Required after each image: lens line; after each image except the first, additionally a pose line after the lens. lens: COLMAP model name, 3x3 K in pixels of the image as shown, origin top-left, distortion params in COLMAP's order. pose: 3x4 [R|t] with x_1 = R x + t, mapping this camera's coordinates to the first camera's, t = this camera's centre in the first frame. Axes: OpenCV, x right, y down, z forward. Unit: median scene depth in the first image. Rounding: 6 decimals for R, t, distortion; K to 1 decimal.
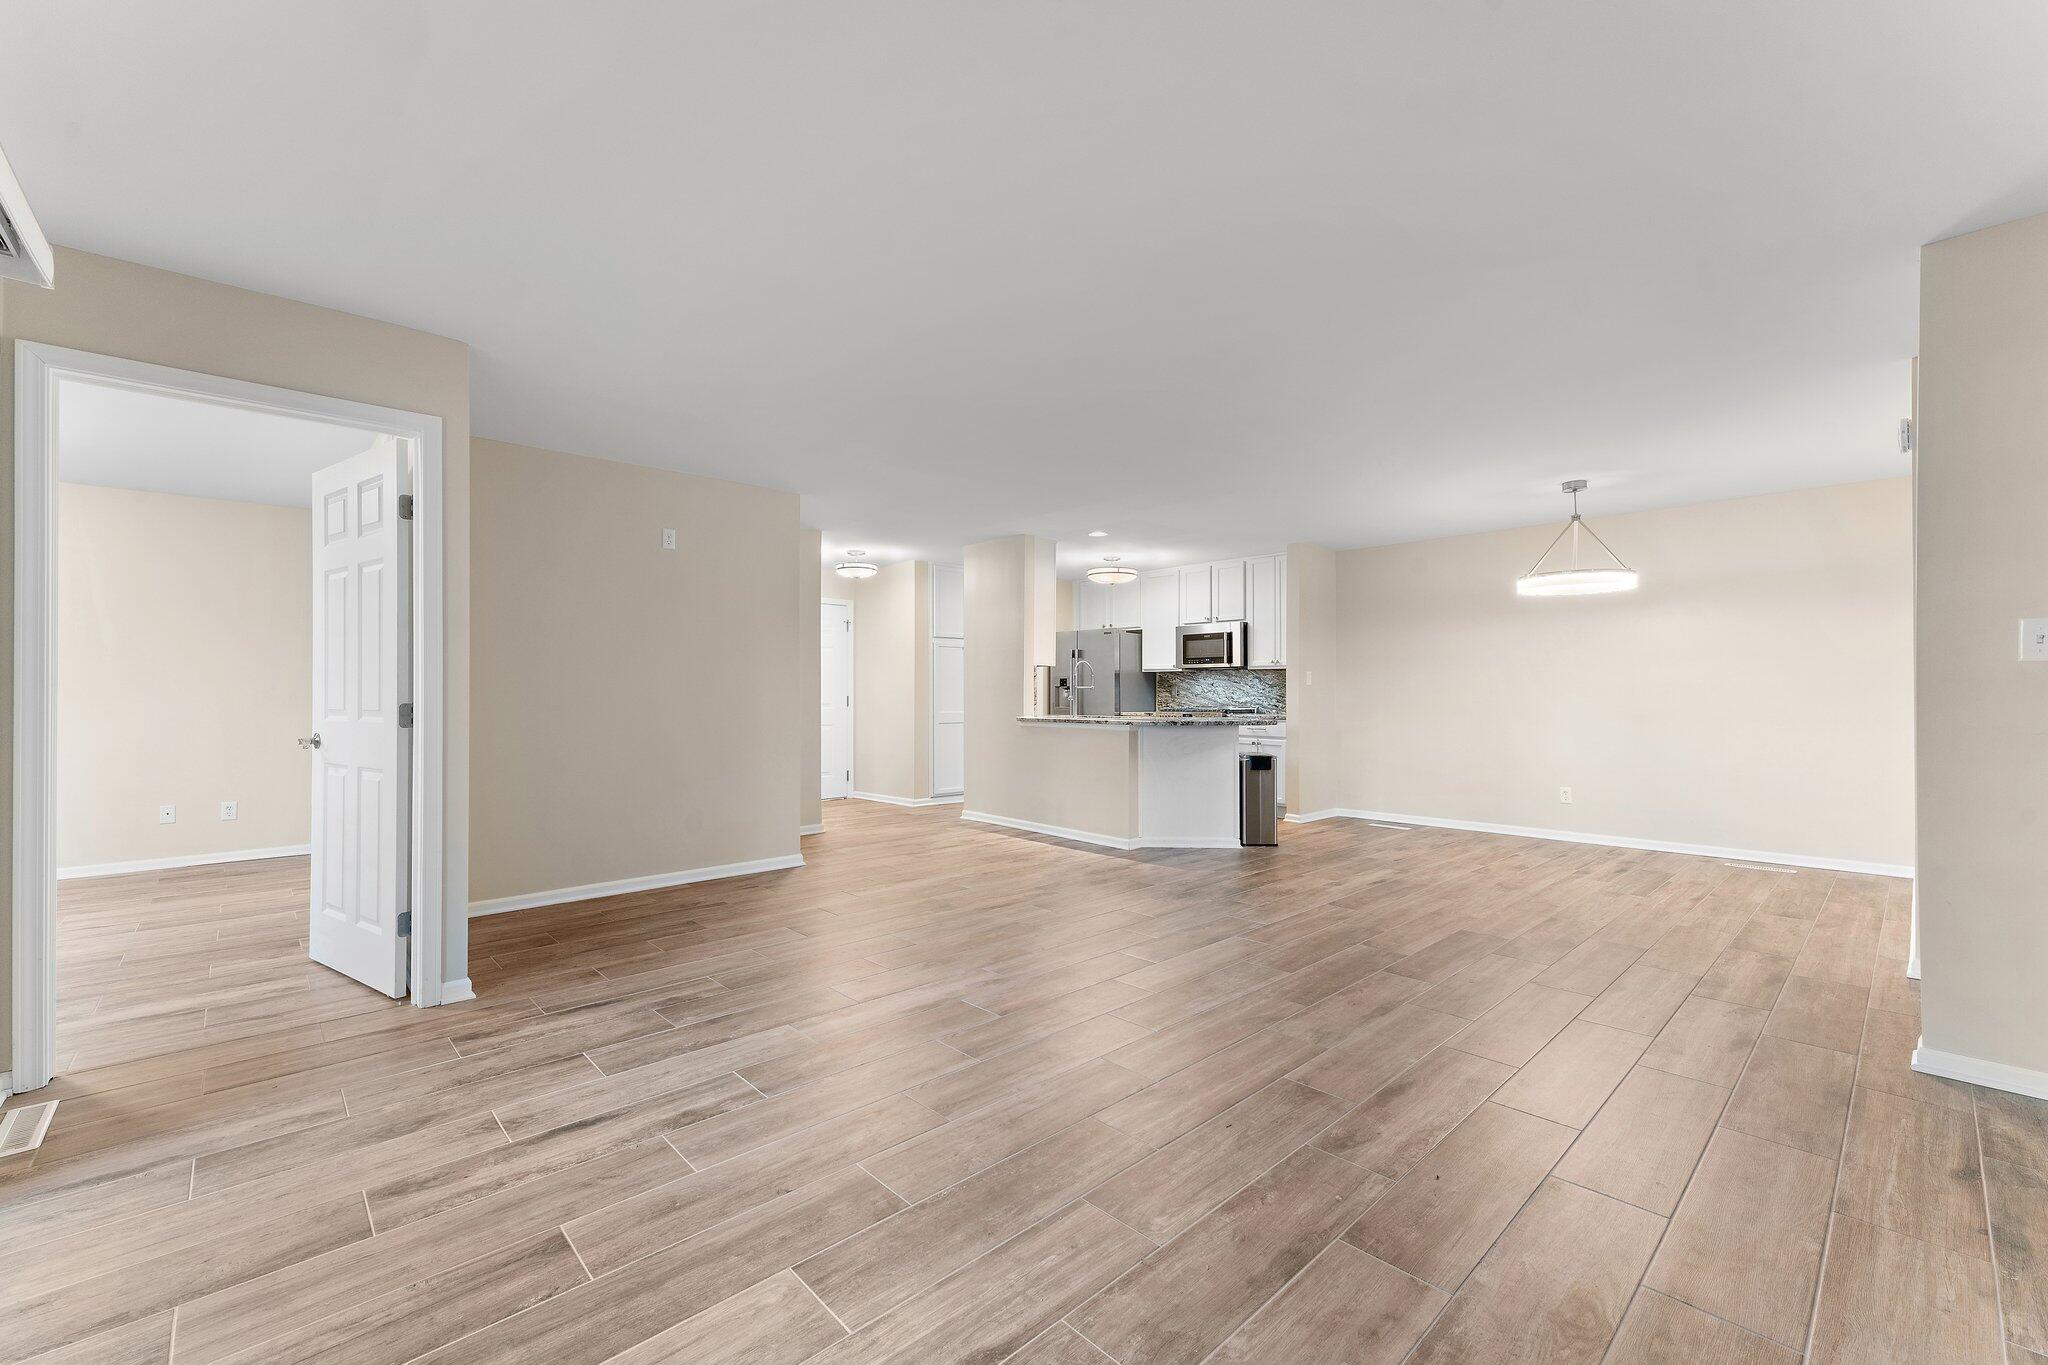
lens RADIAL K [[839.0, 0, 1016.8], [0, 839.0, 687.3], [0, 0, 1]] dist [0.003021, 0.000271]
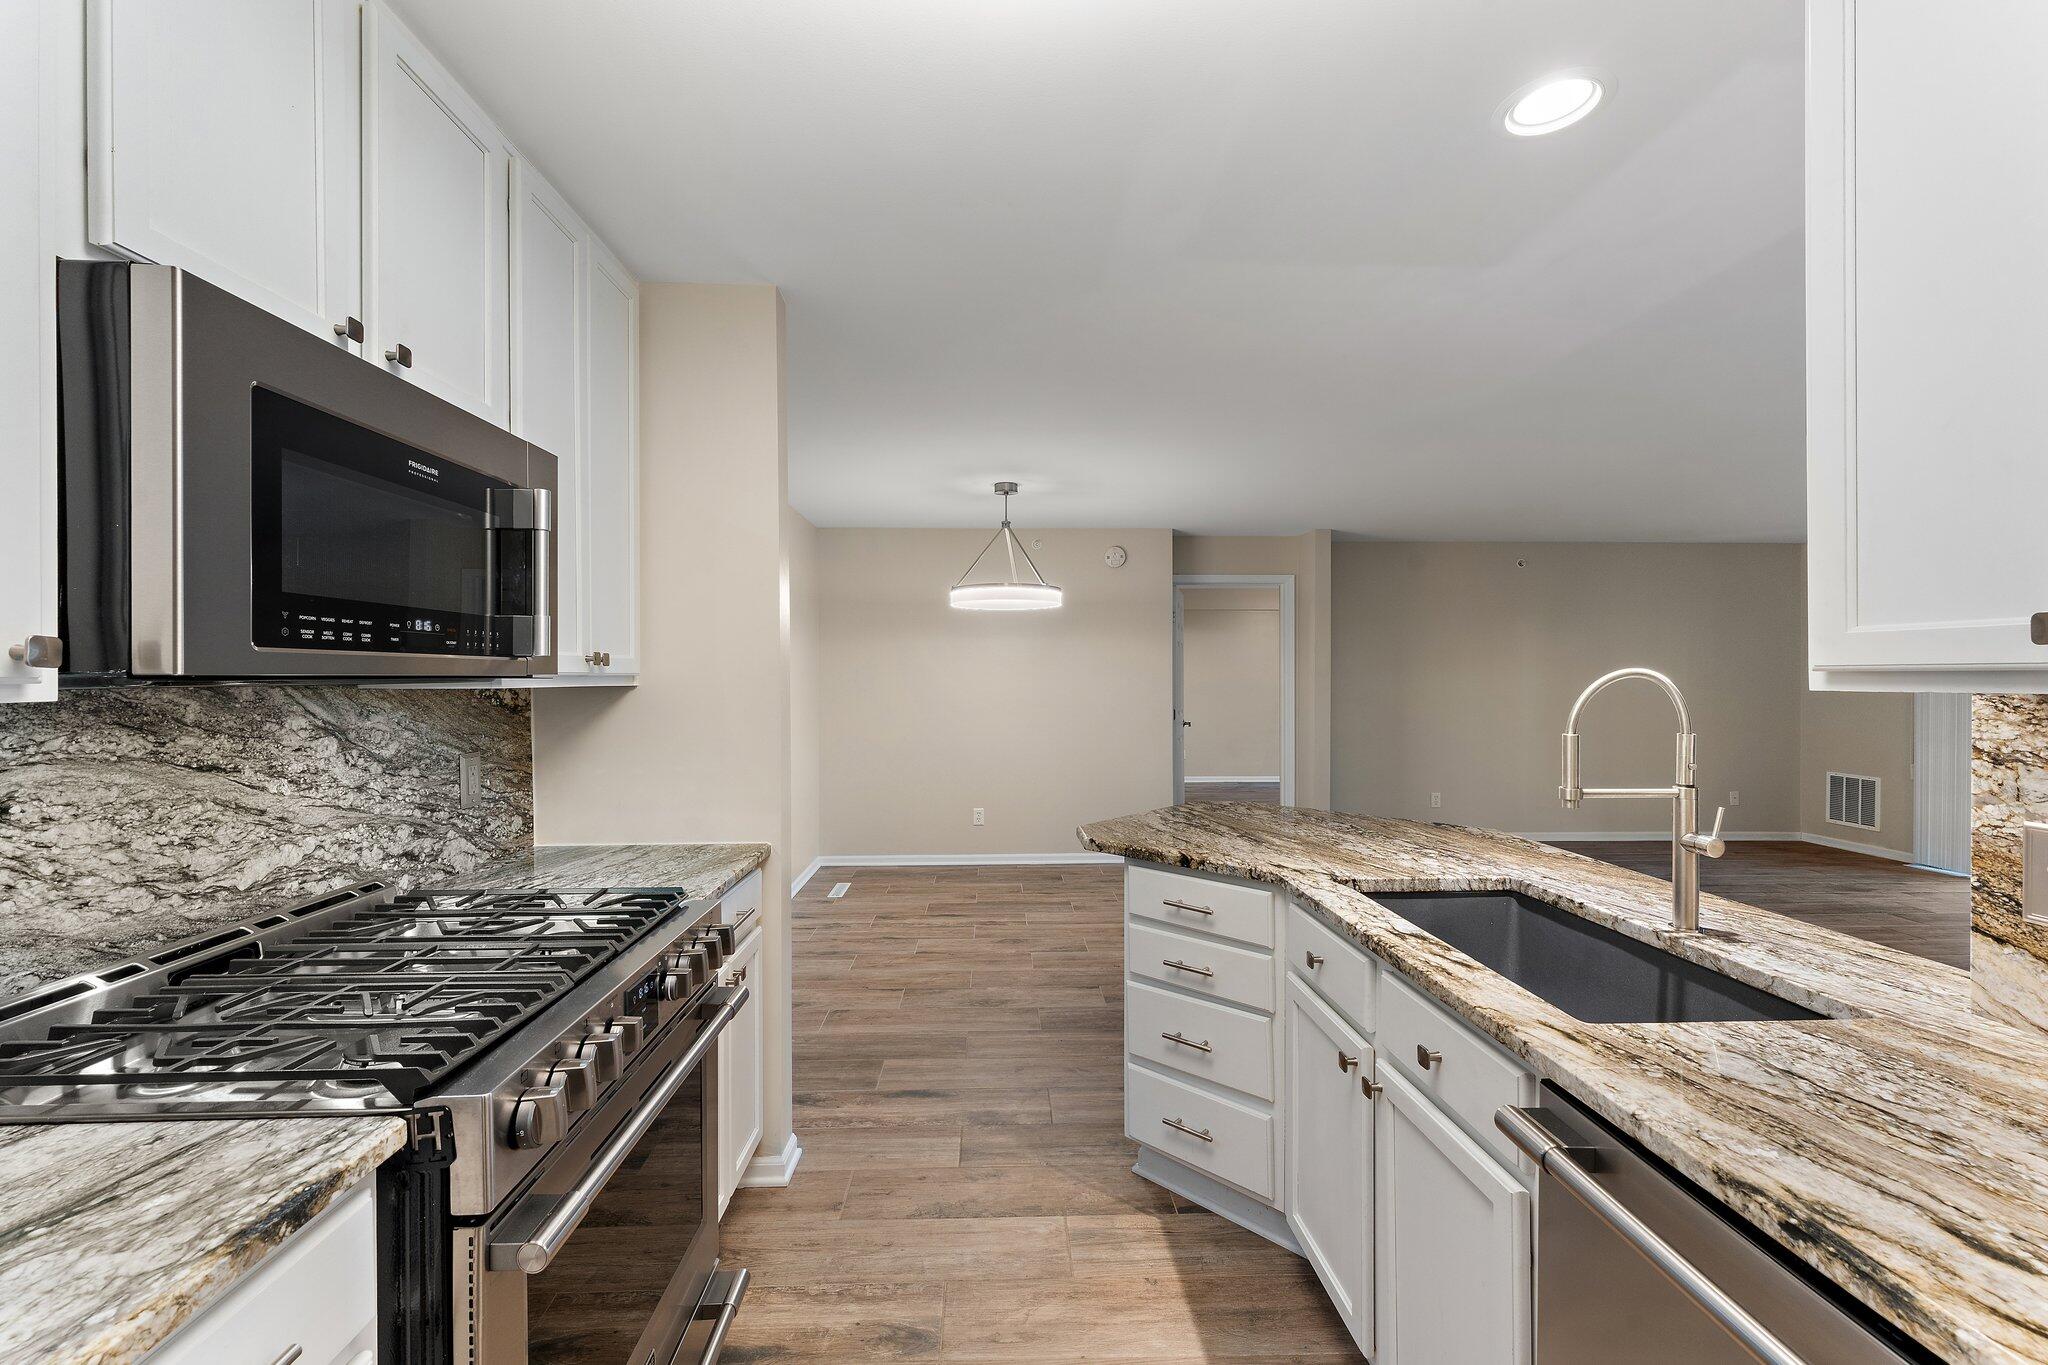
lens RADIAL K [[831.9, 0, 1019.0], [0, 831.9, 681.3], [0, 0, 1]] dist [0.000294, -0.000140]
pose [[-0.755629, -0.002915, 0.654993, 0.049169], [-0.001872, 0.999996, 0.002291, -0.023841], [-0.654997, 0.000505, -0.755631, 1.067777]]
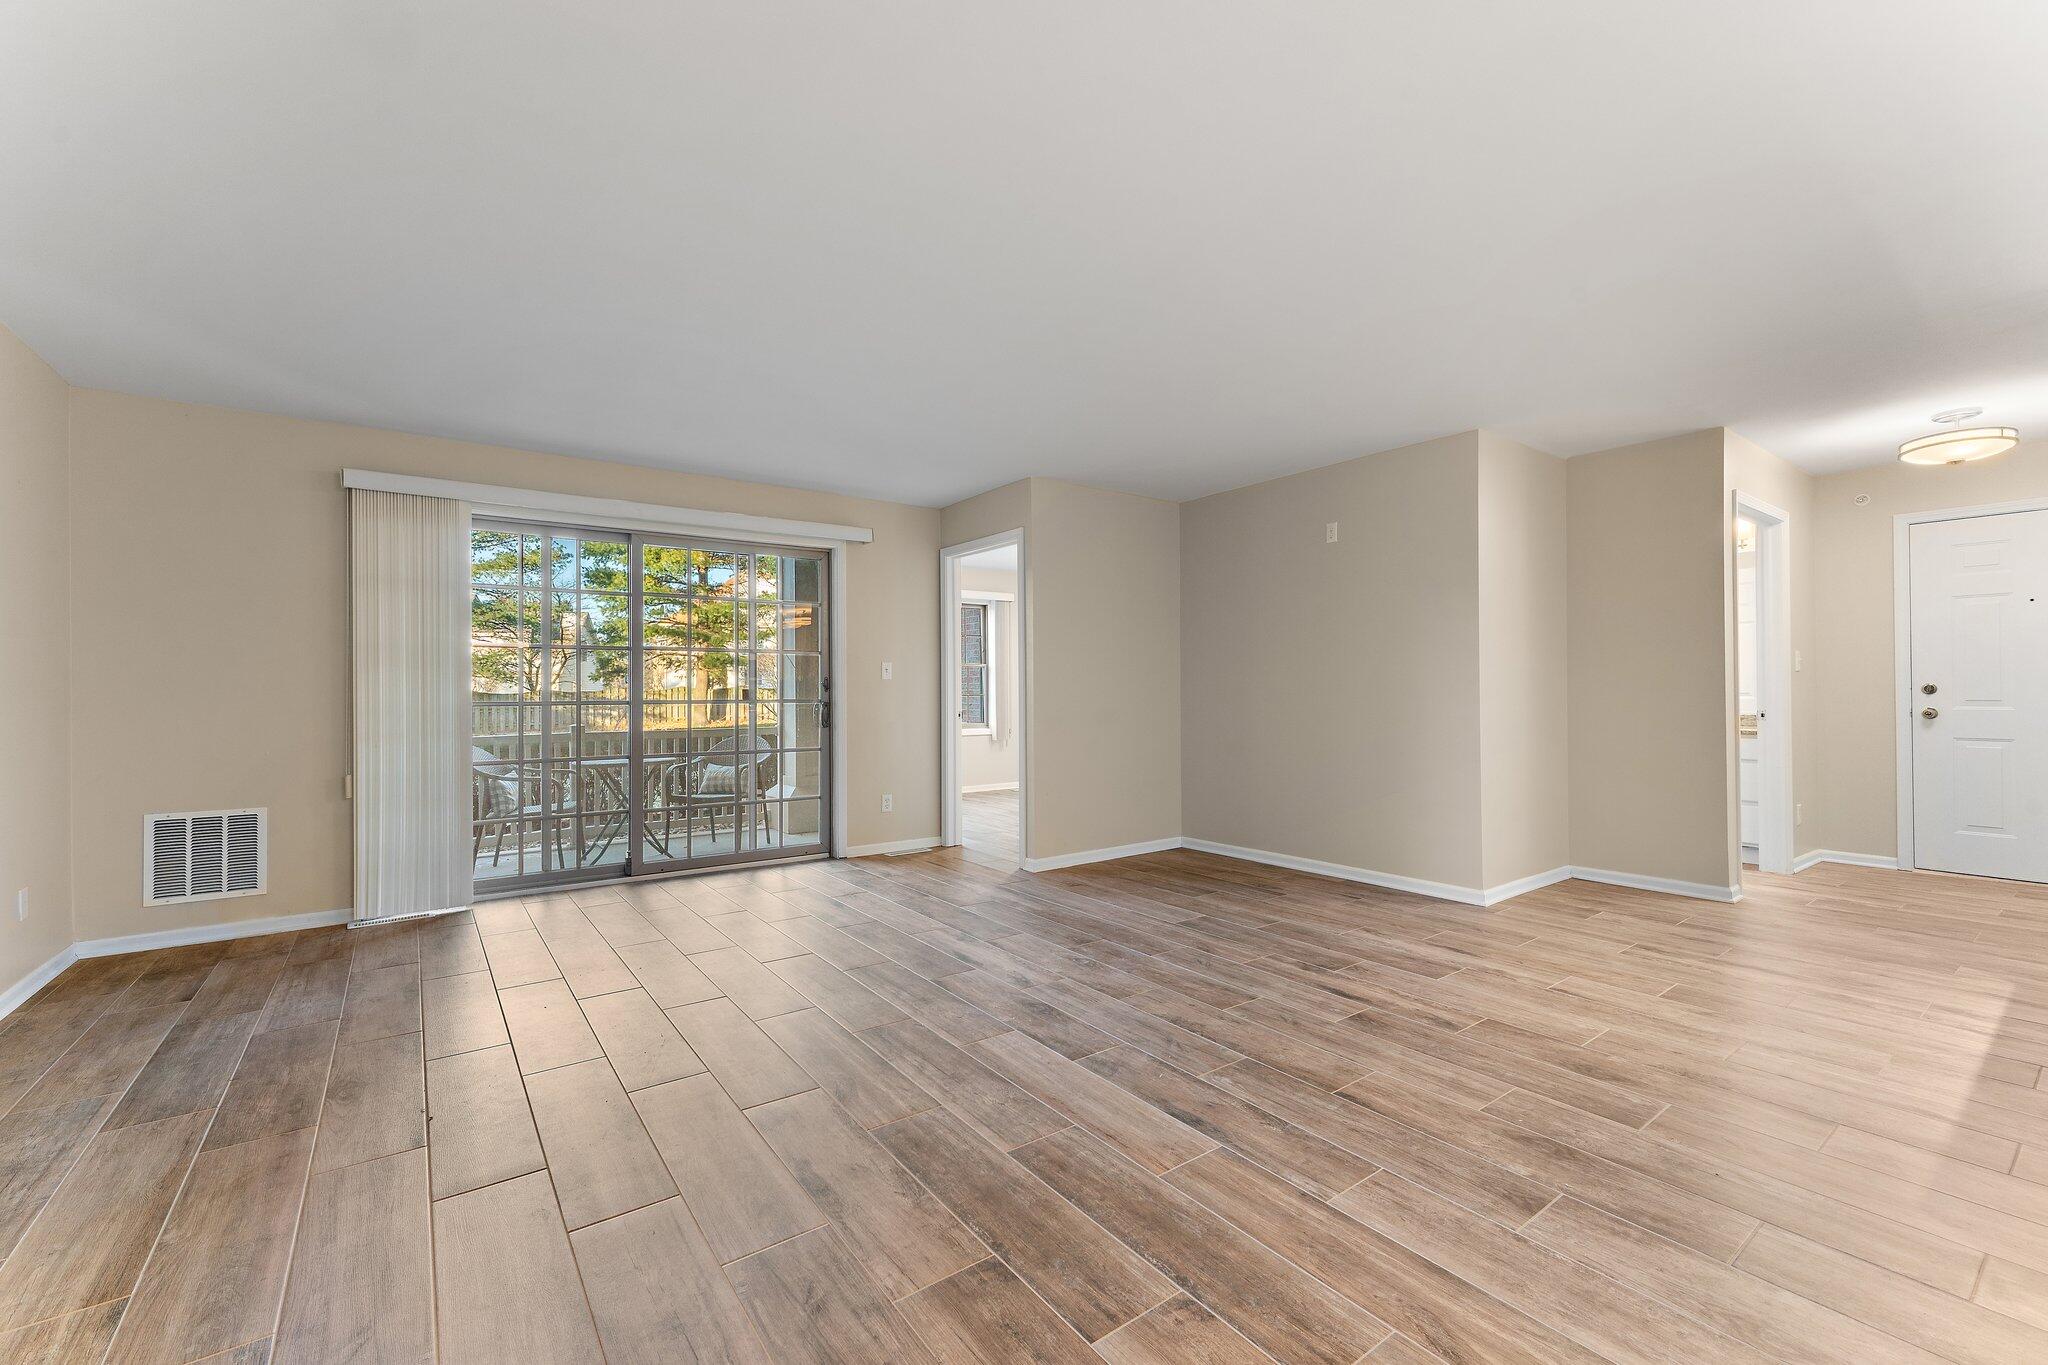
lens RADIAL K [[839.0, 0, 1016.8], [0, 839.0, 687.3], [0, 0, 1]] dist [0.003021, 0.000271]
pose [[-0.117206, 0.000186, -0.993108, 0.385196], [0.014456, 0.999894, -0.001519, 0.003190], [0.993002, -0.014535, -0.117196, 0.451106]]
